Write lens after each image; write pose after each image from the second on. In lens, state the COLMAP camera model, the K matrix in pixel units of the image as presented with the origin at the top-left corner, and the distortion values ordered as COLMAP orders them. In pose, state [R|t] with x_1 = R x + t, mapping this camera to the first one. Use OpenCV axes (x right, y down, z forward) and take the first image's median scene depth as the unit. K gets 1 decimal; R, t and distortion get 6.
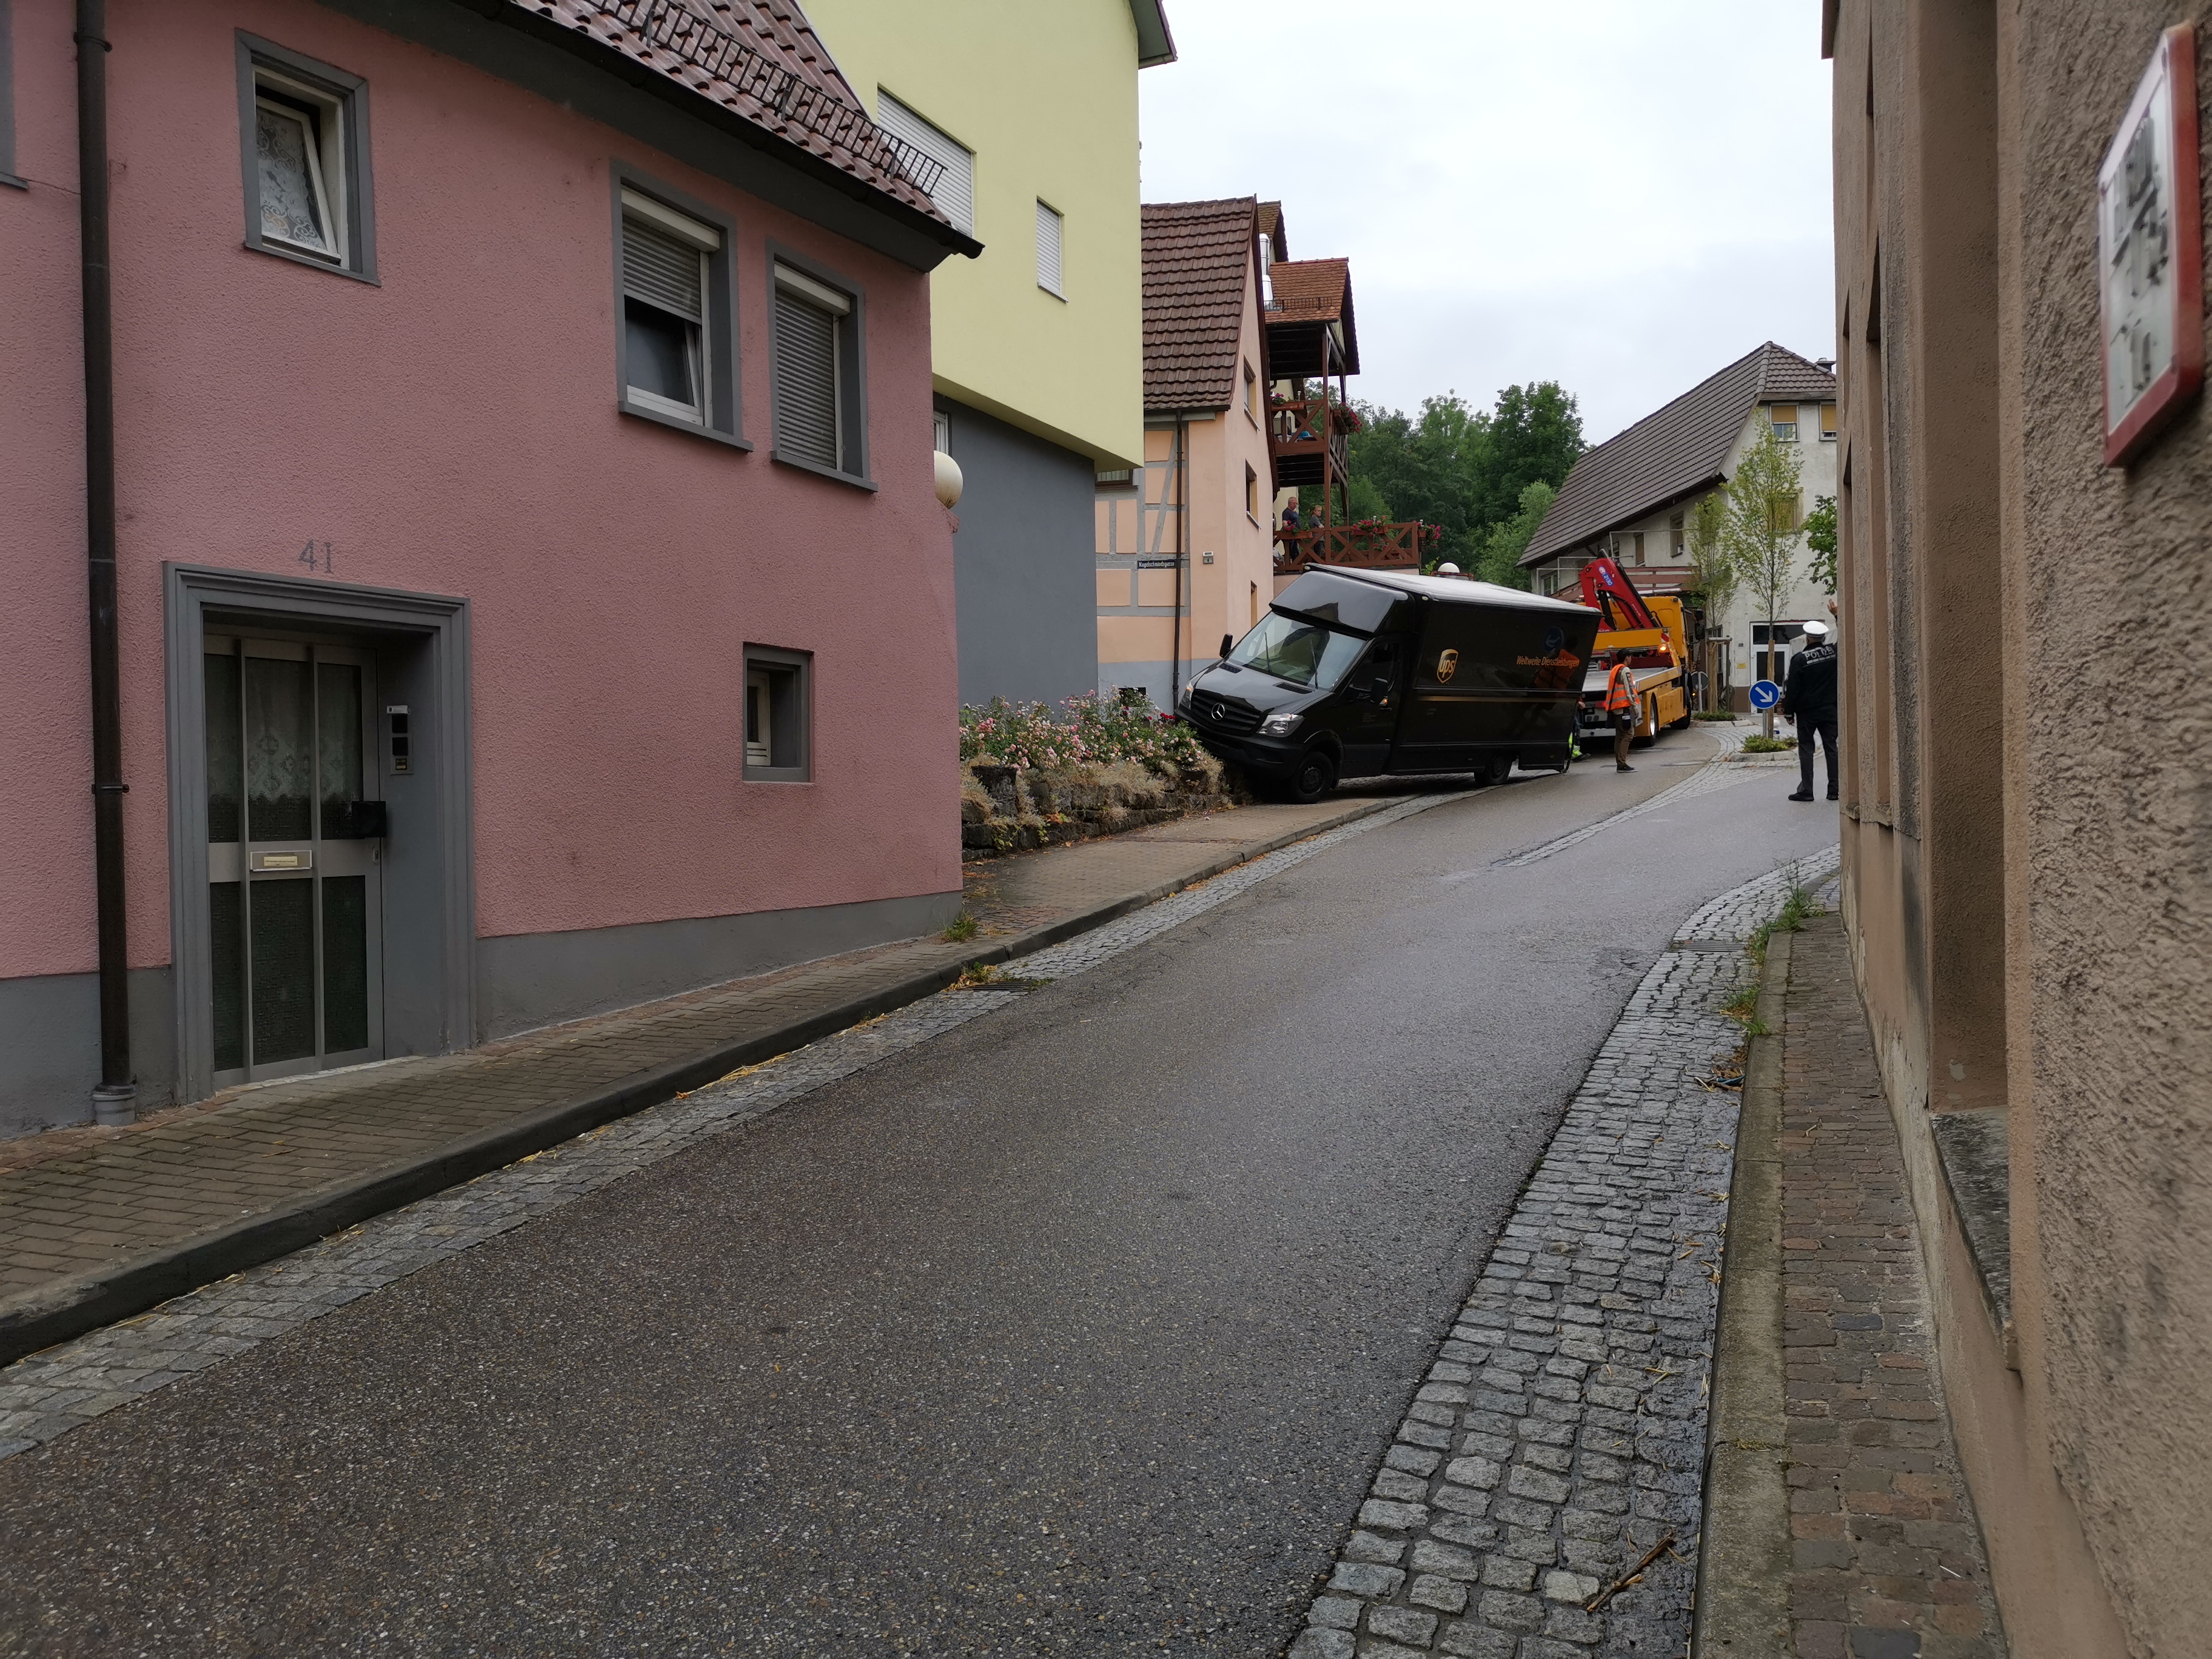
lens RADIAL K [[1655.4, 0, 1106.0], [0, 1655.4, 829.5], [0, 0, 1]] dist [0.063206, -0.000102]
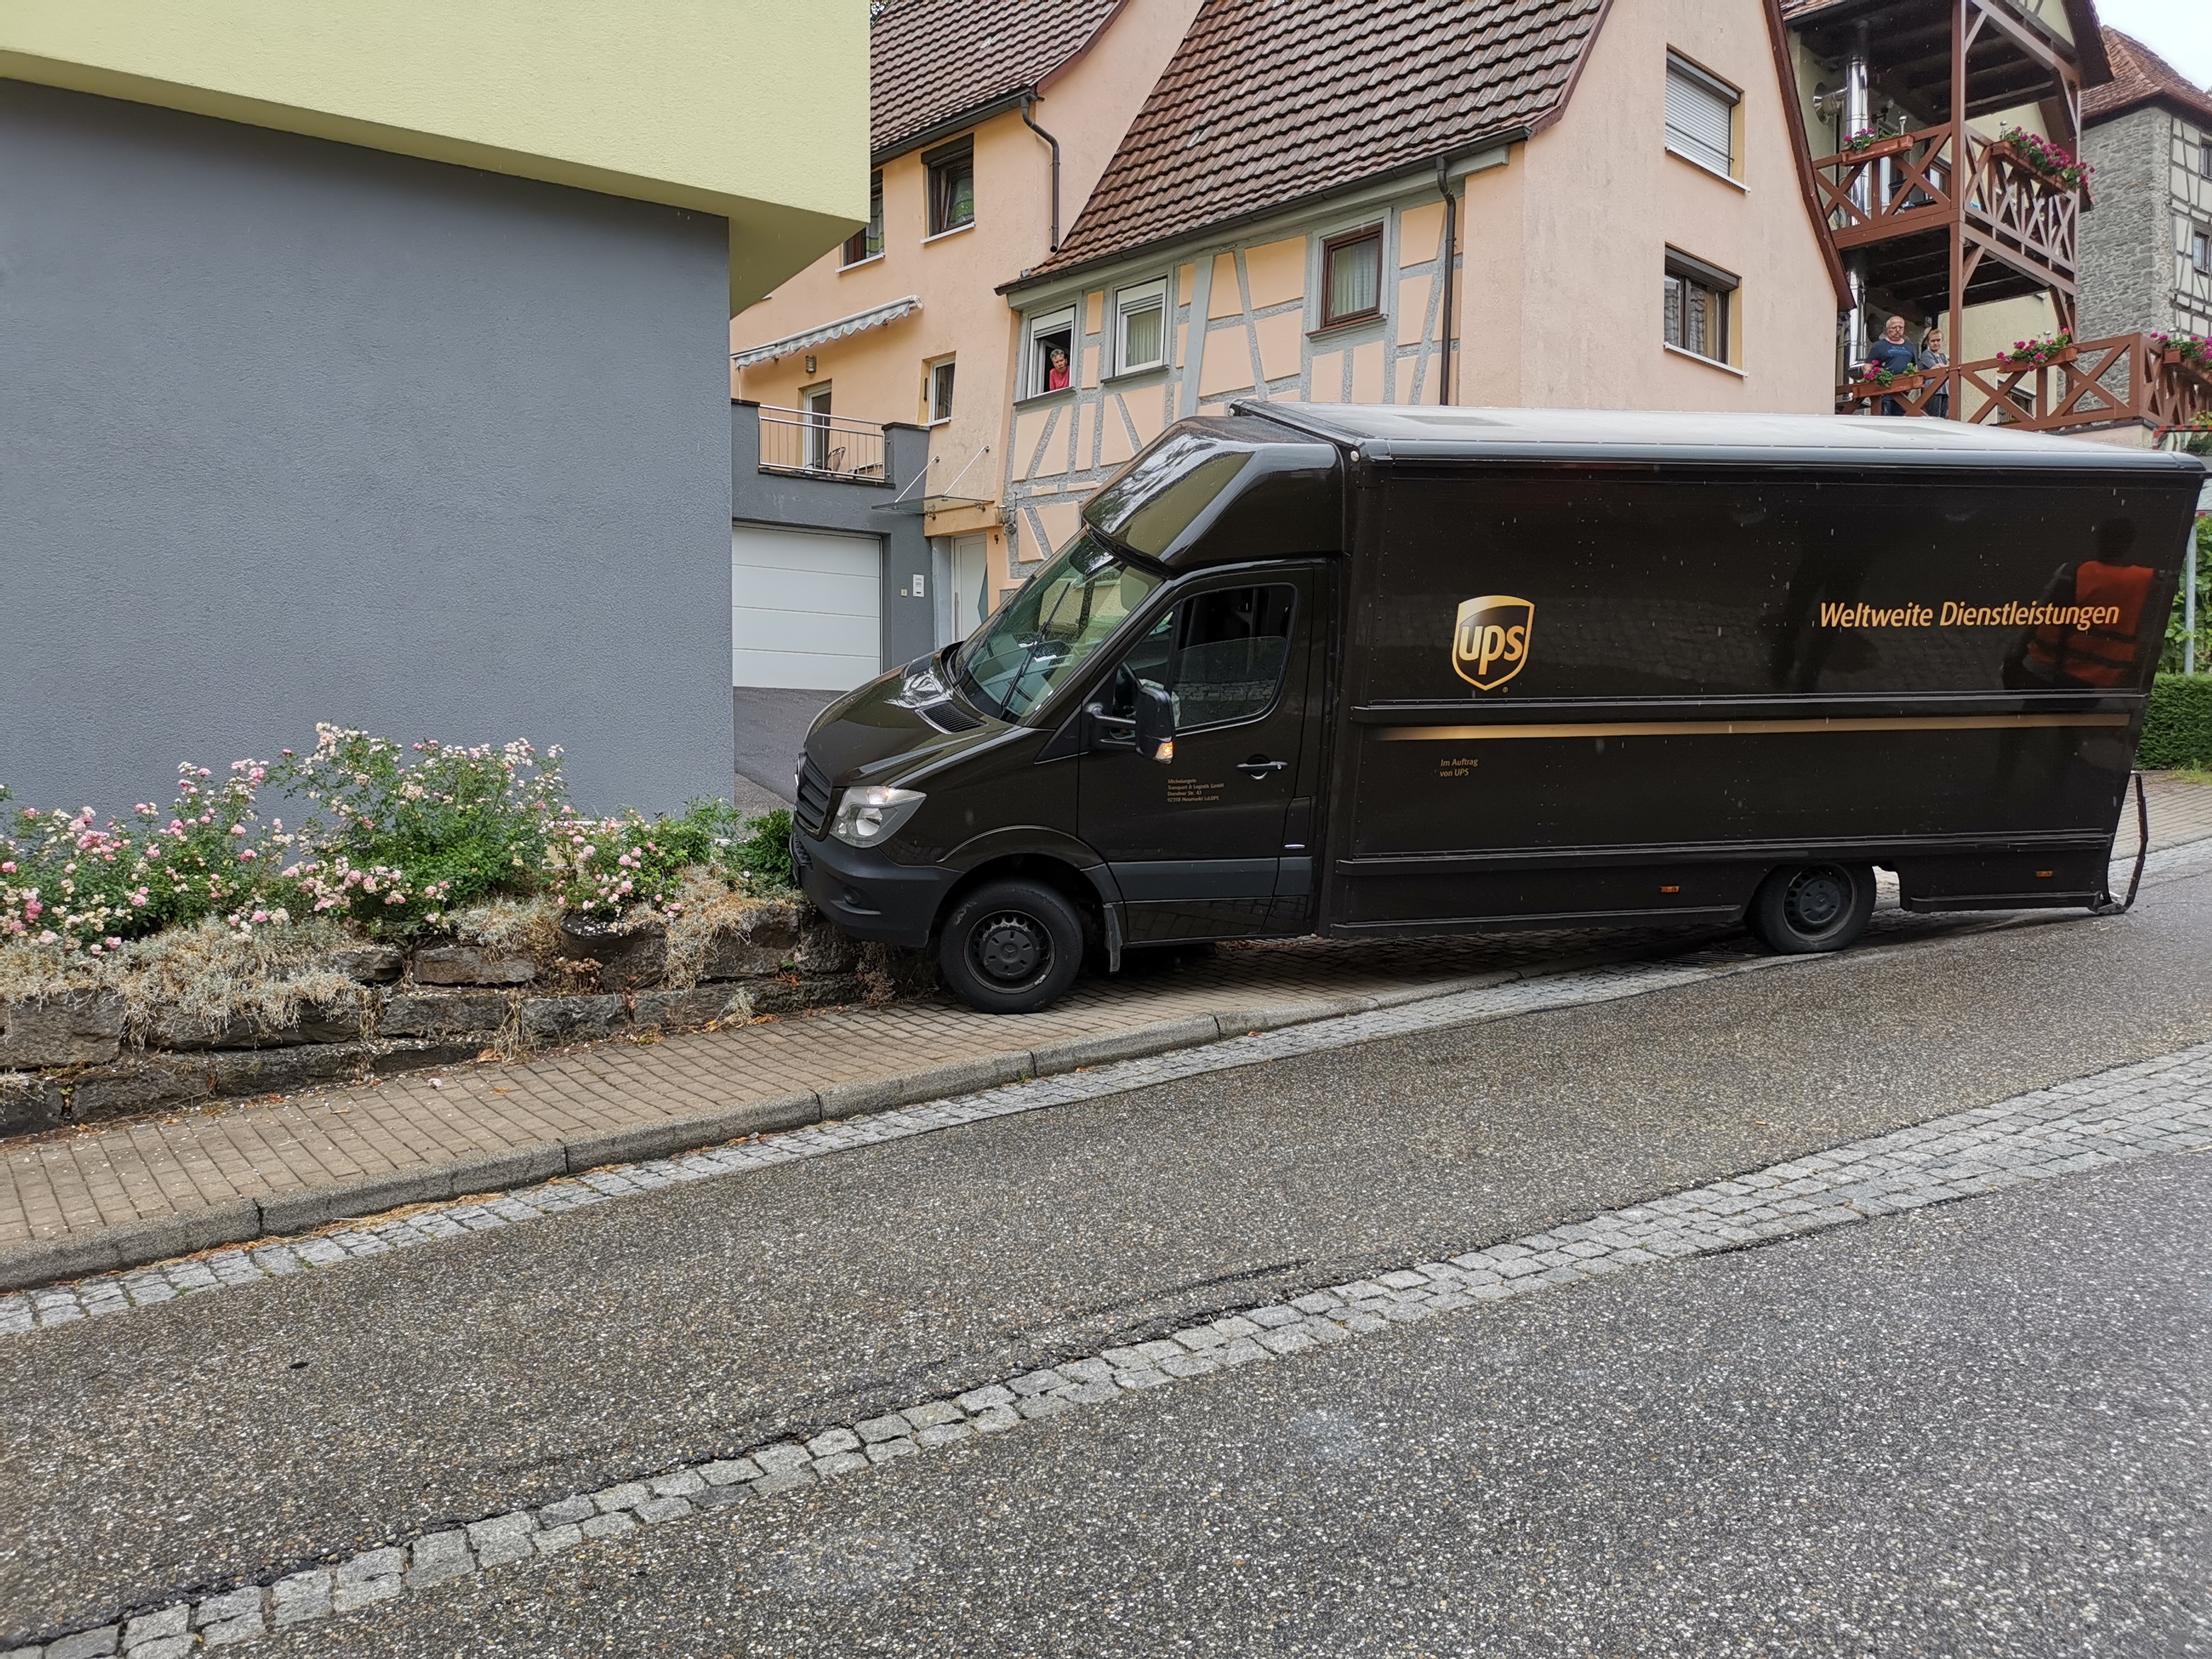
lens RADIAL K [[1742.6, 0, 1106.0], [0, 1742.6, 829.5], [0, 0, 1]] dist [0.009152, 0.001338]
pose [[0.835080, 0.024281, -0.549593, 0.364570], [-0.020686, 0.999705, 0.012736, -0.064370], [0.549740, 0.000734, 0.835336, 0.673765]]
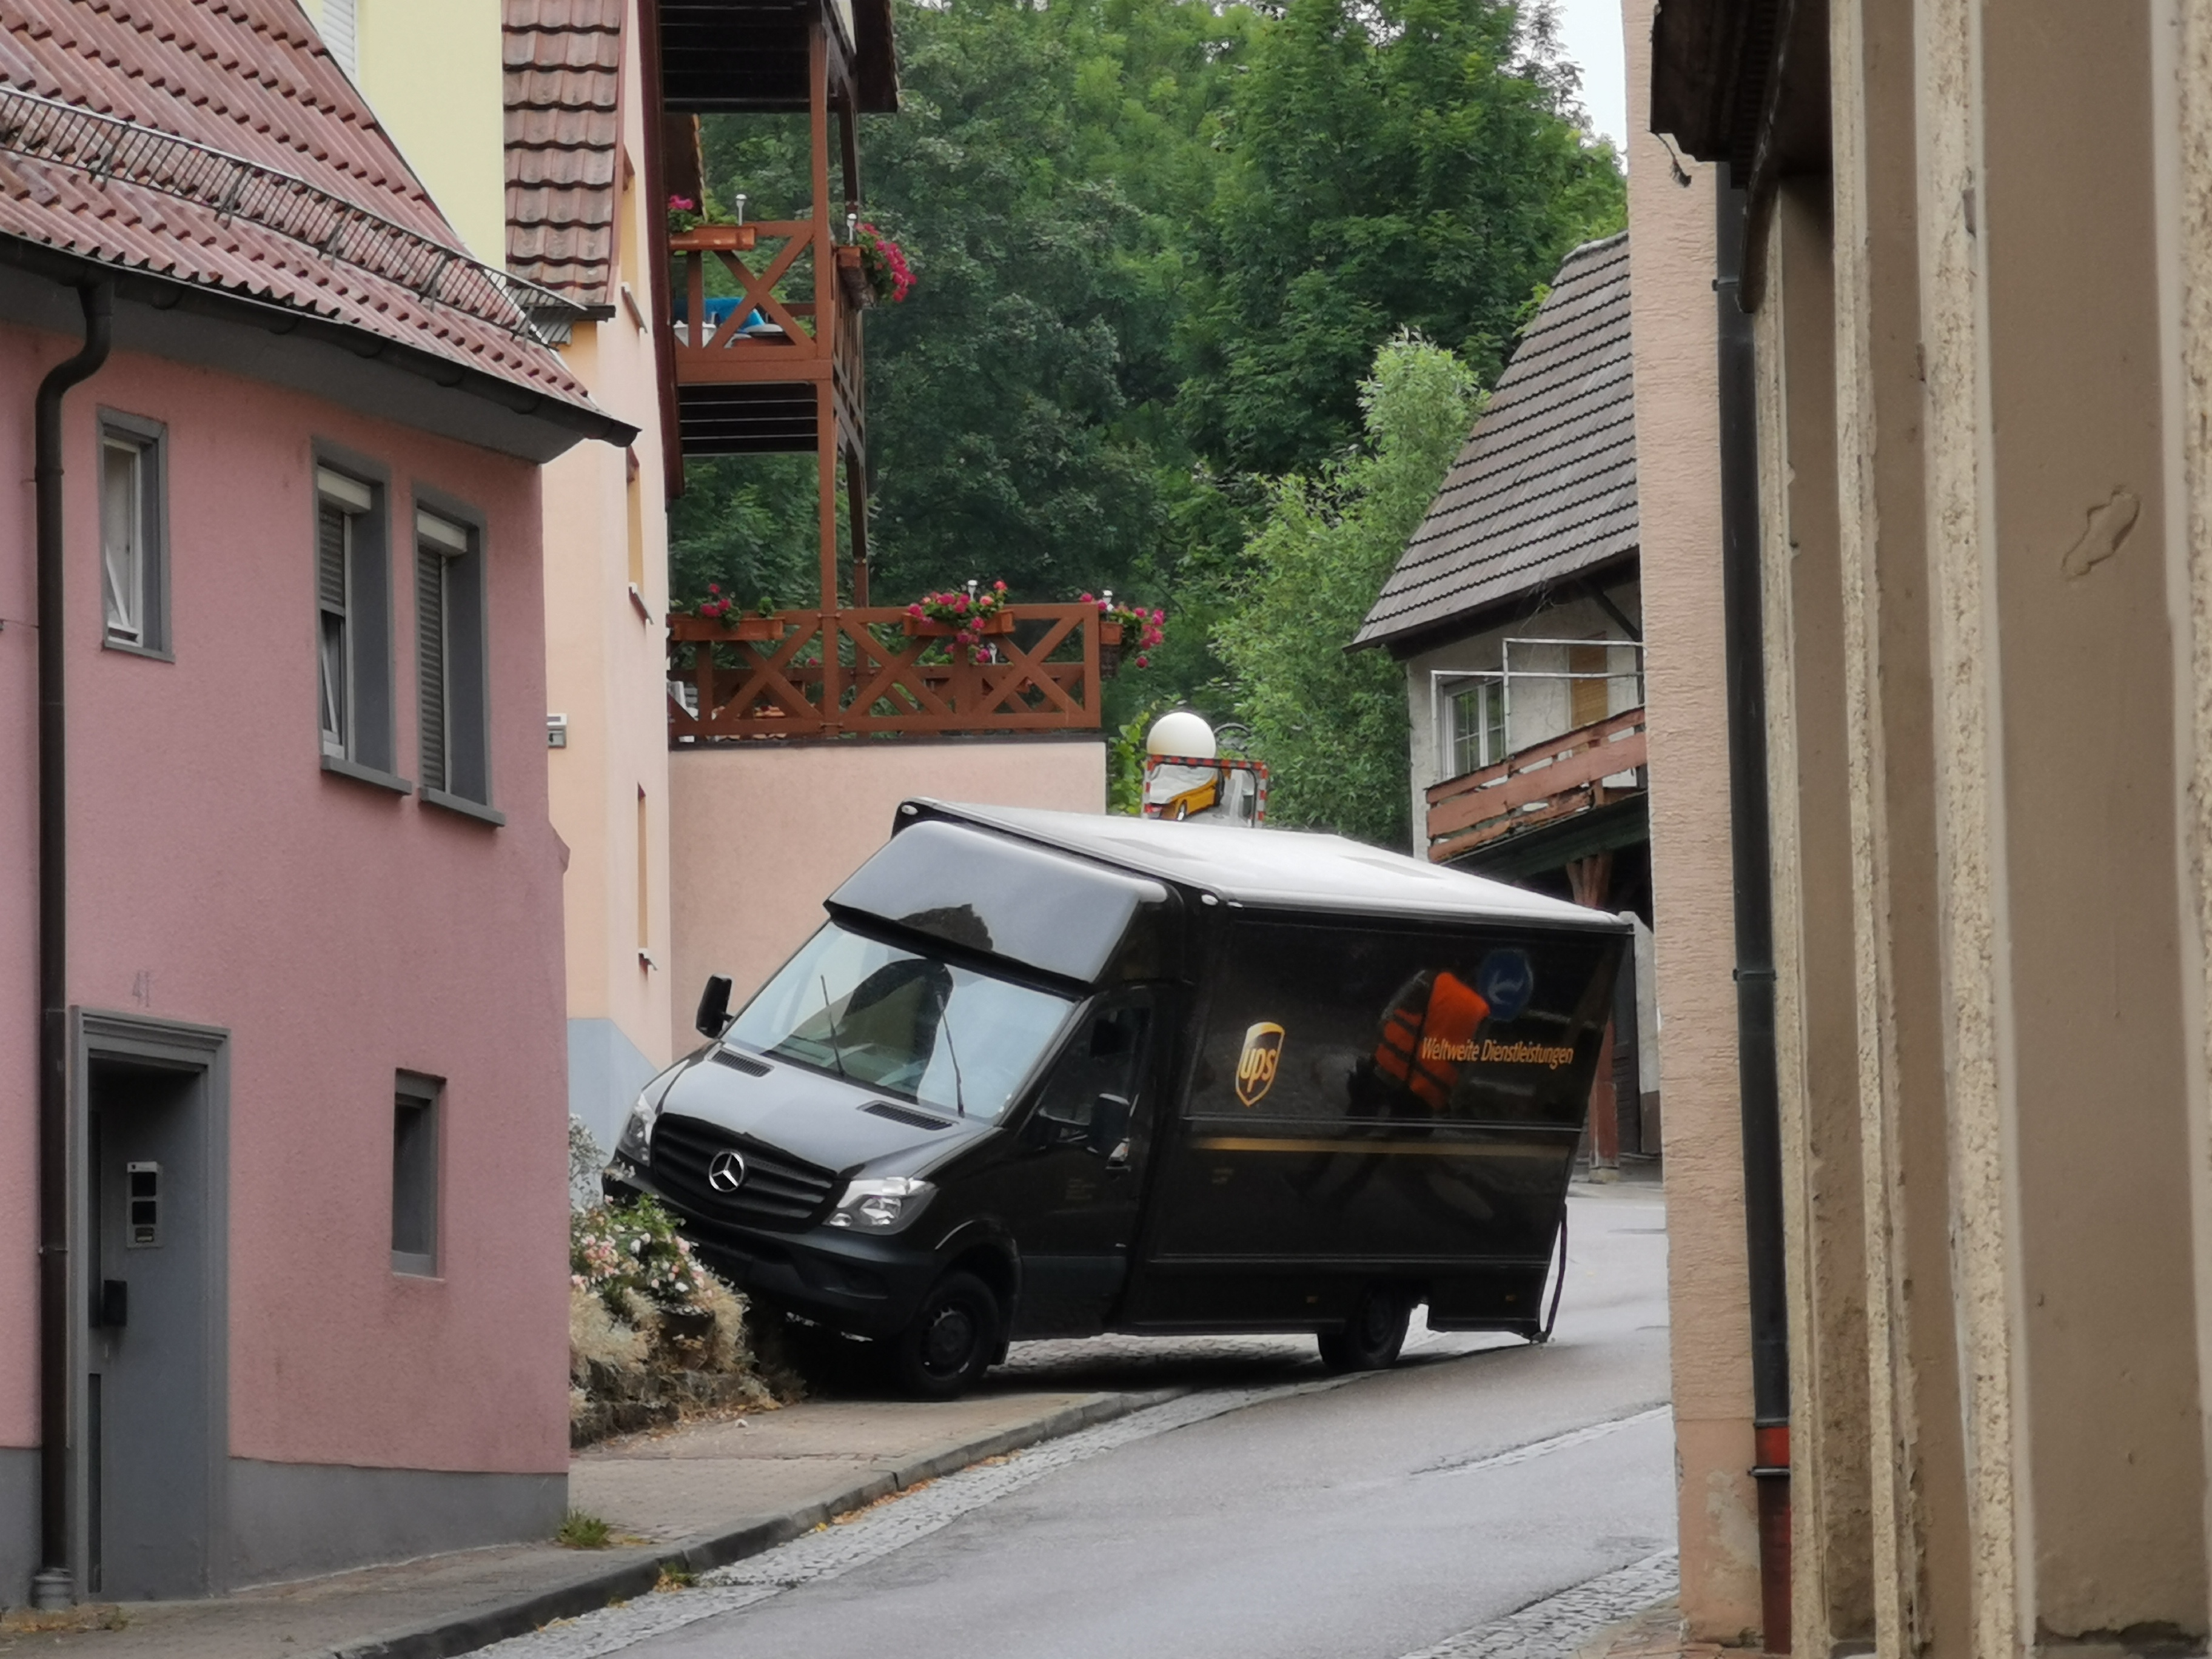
lens RADIAL K [[7723.7, 0, 1108.7], [0, 7723.7, 679.5], [0, 0, 1]] dist [0.324678, 0.033181]
pose [[0.977184, 0.021997, 0.211253, -0.241321], [0.006483, 0.991070, -0.133184, 0.062139], [-0.212296, 0.131515, 0.968315, -0.866462]]
